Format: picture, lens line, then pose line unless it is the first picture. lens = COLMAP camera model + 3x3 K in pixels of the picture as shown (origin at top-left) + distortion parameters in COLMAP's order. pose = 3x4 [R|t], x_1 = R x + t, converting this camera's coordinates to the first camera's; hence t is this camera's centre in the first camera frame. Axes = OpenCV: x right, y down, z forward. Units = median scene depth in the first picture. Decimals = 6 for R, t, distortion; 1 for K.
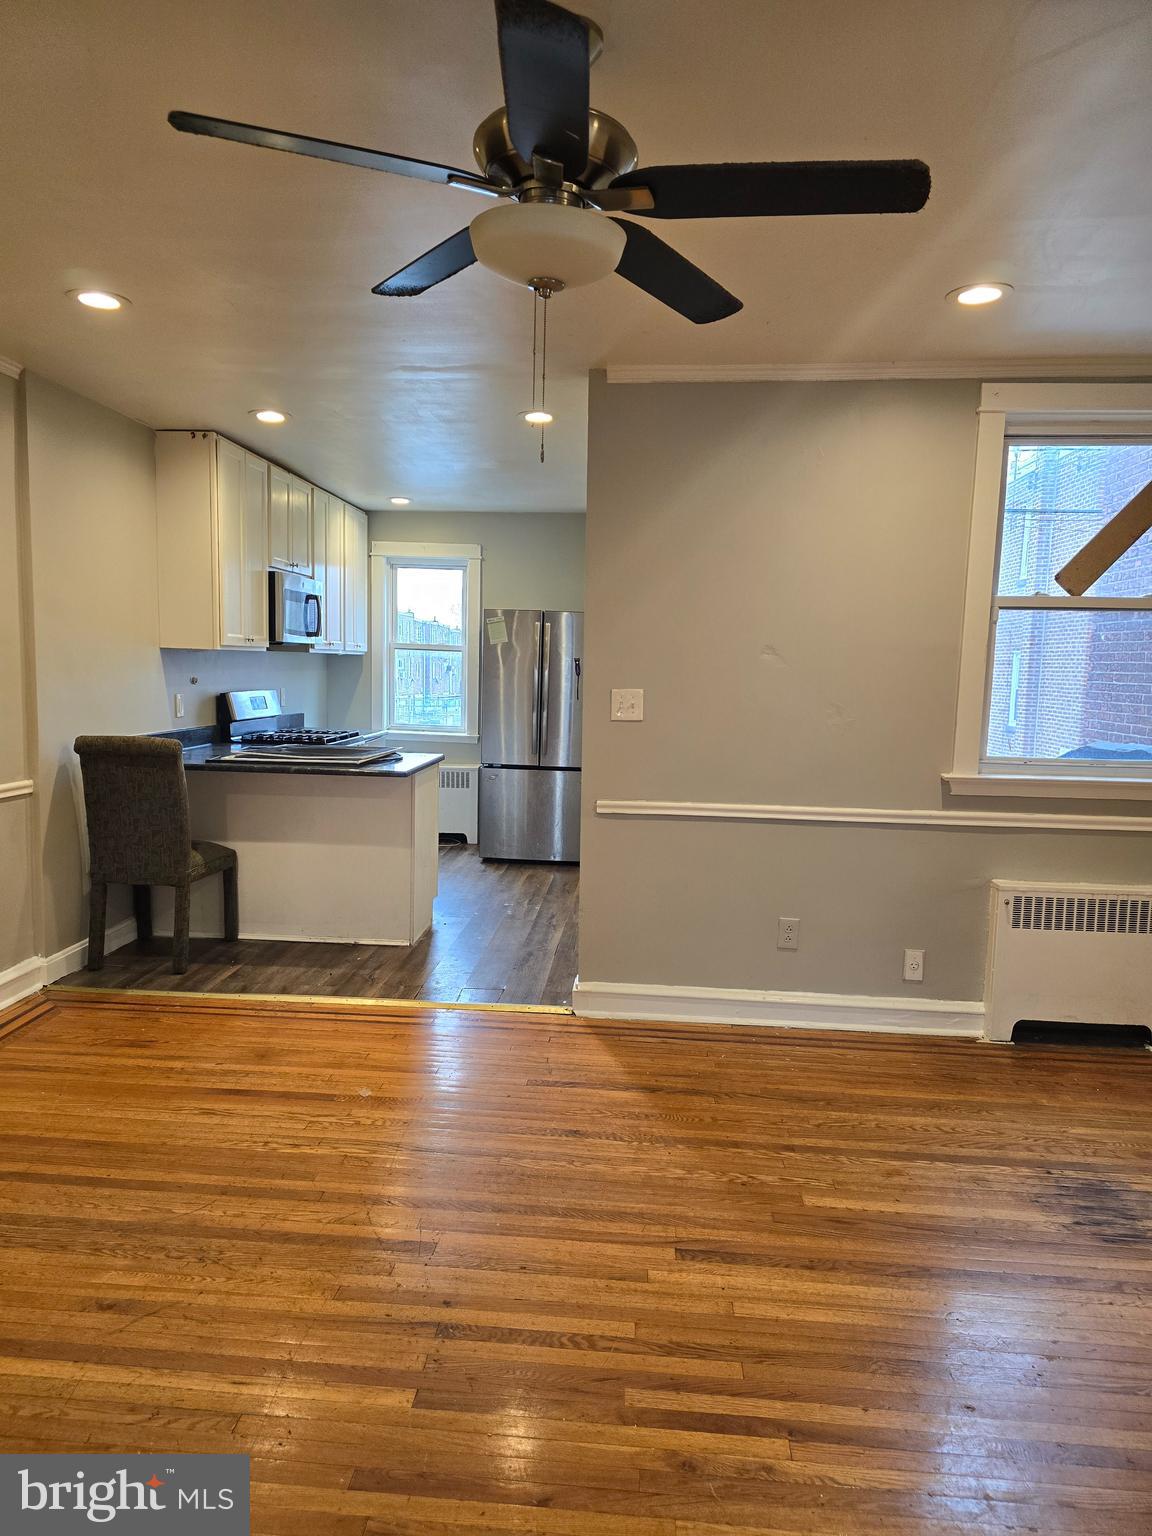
lens RADIAL K [[1039.1, 0, 575.0], [0, 1039.1, 764.7], [0, 0, 1]] dist [0.033984, -0.028453]
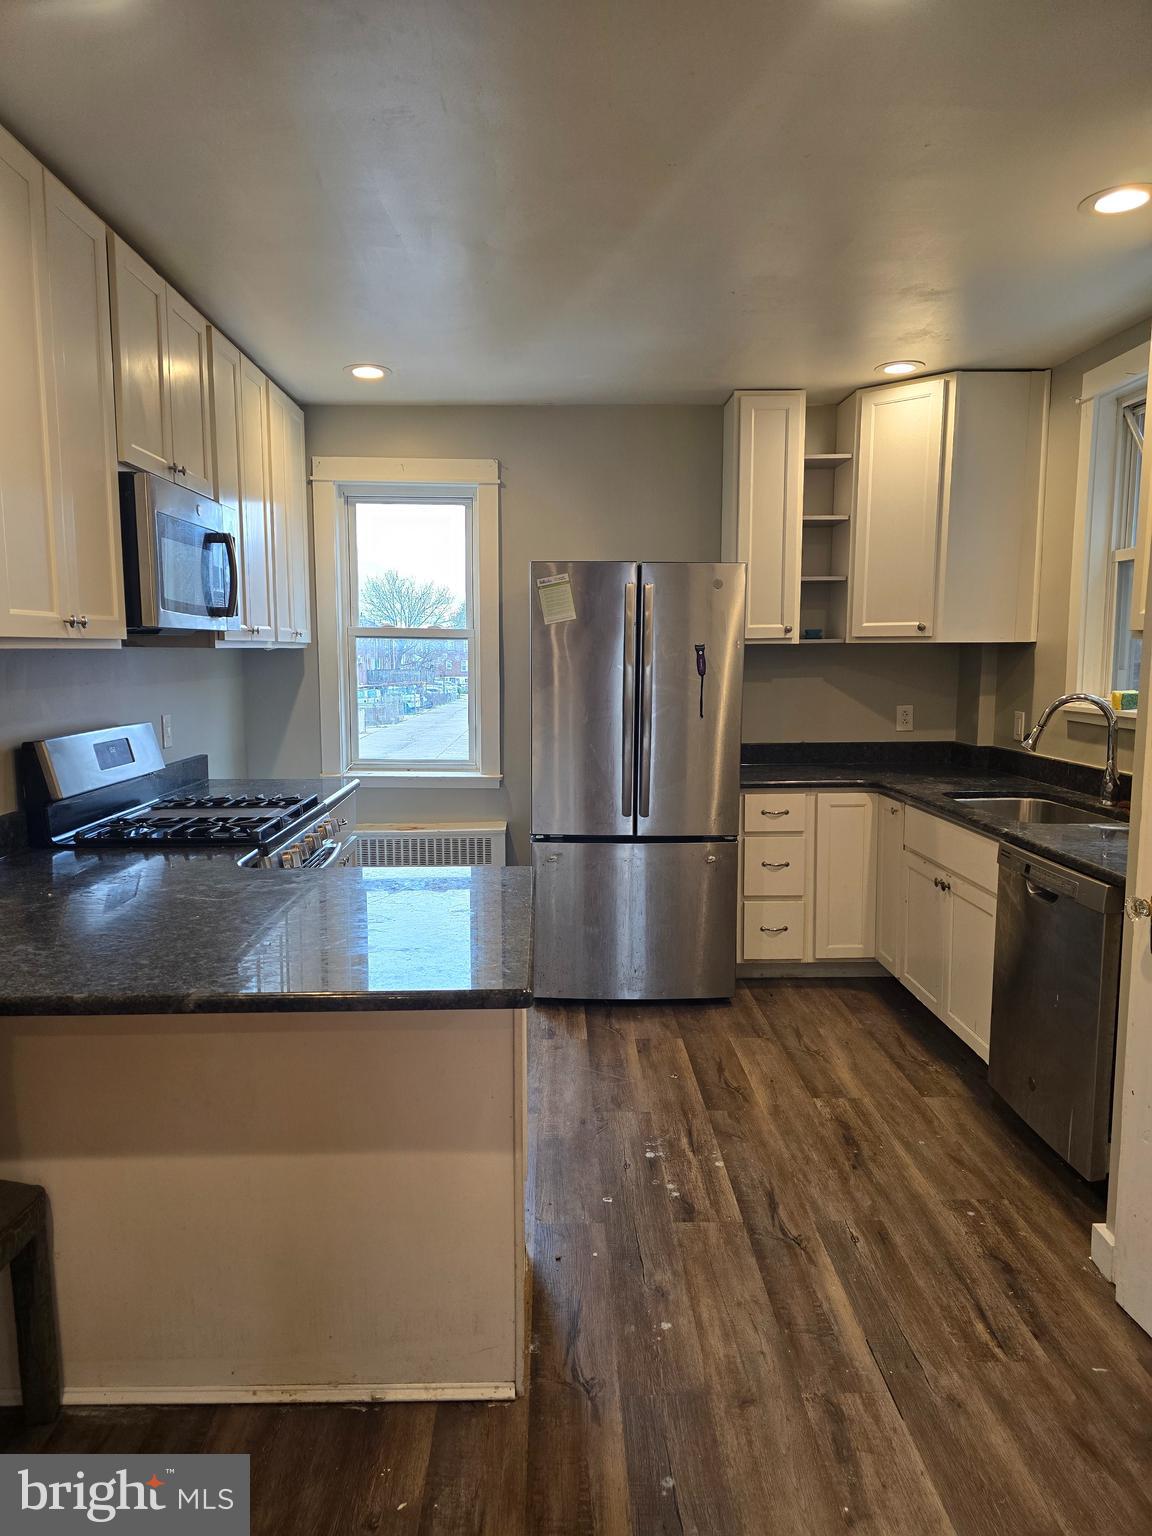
lens RADIAL K [[1039.1, 0, 569.9], [0, 1039.1, 761.6], [0, 0, 1]] dist [0.033984, -0.028453]
pose [[0.995772, -0.035187, 0.084850, -0.125746], [0.034179, 0.999327, 0.013314, -0.052316], [-0.085262, -0.010357, 0.996305, 0.469187]]
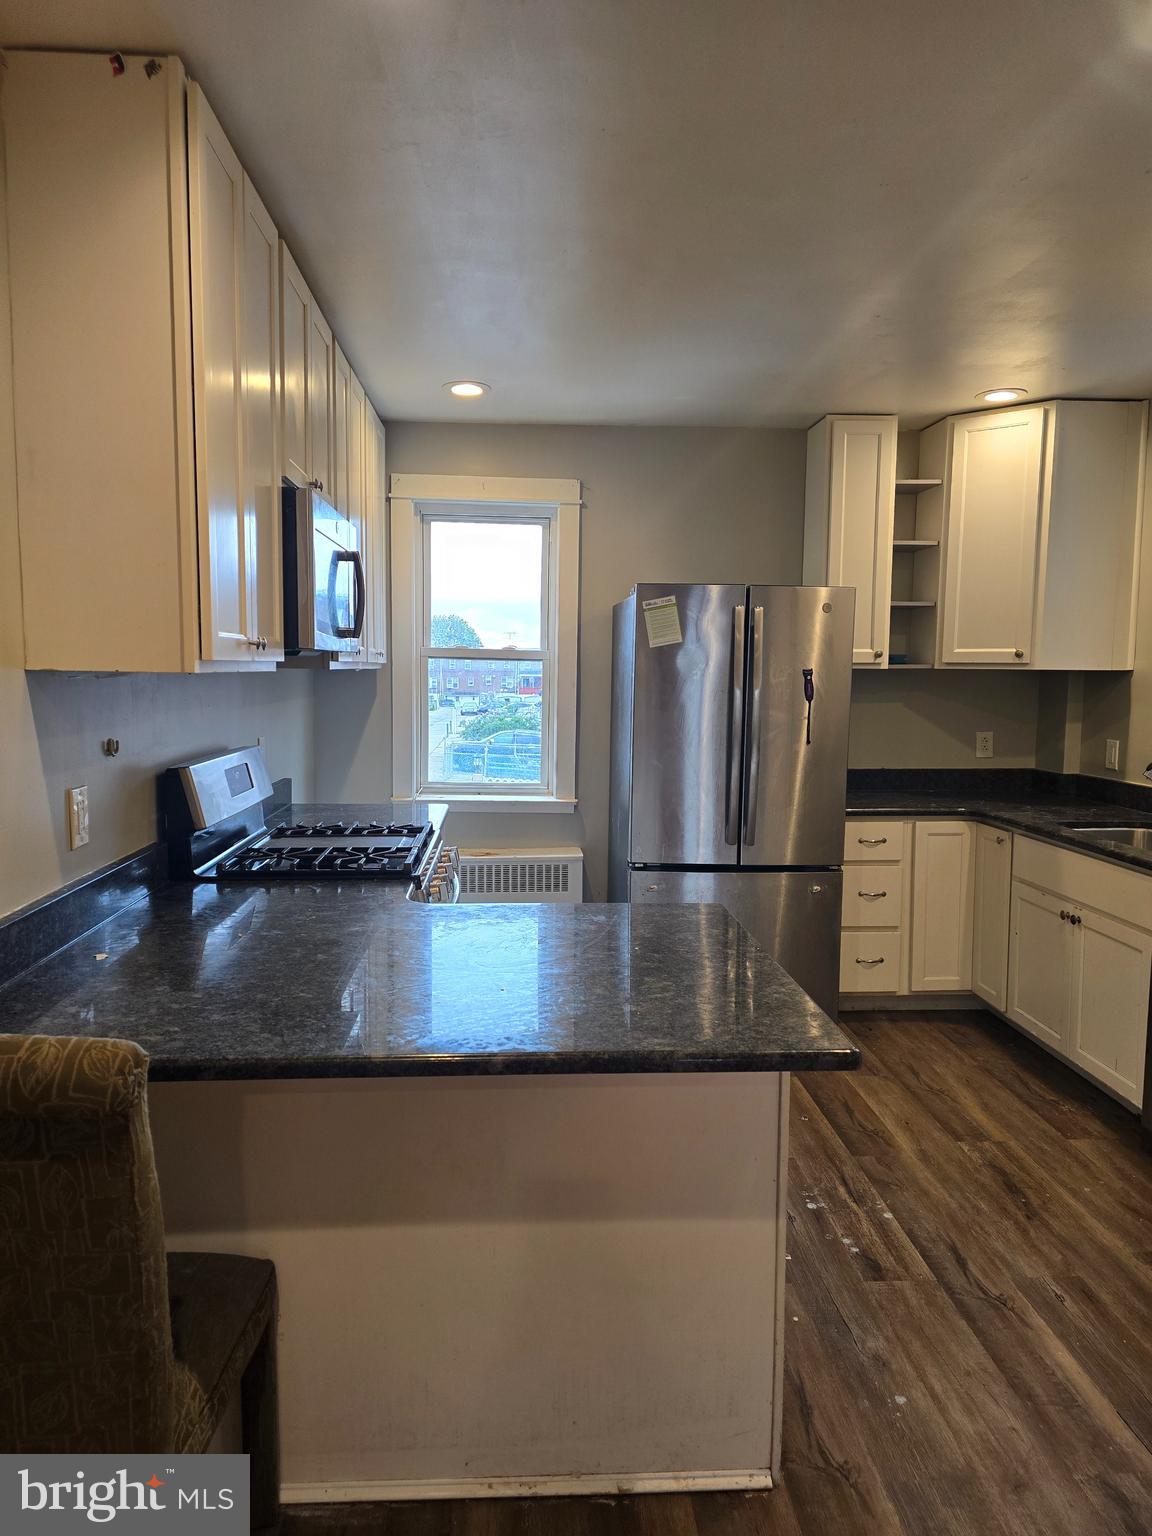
lens RADIAL K [[1039.1, 0, 569.5], [0, 1039.1, 744.6], [0, 0, 1]] dist [0.033984, -0.028453]
pose [[0.992028, -0.025070, 0.123501, -0.204870], [0.027688, 0.999426, -0.019529, -0.059019], [-0.122940, 0.022792, 0.992152, 0.494340]]
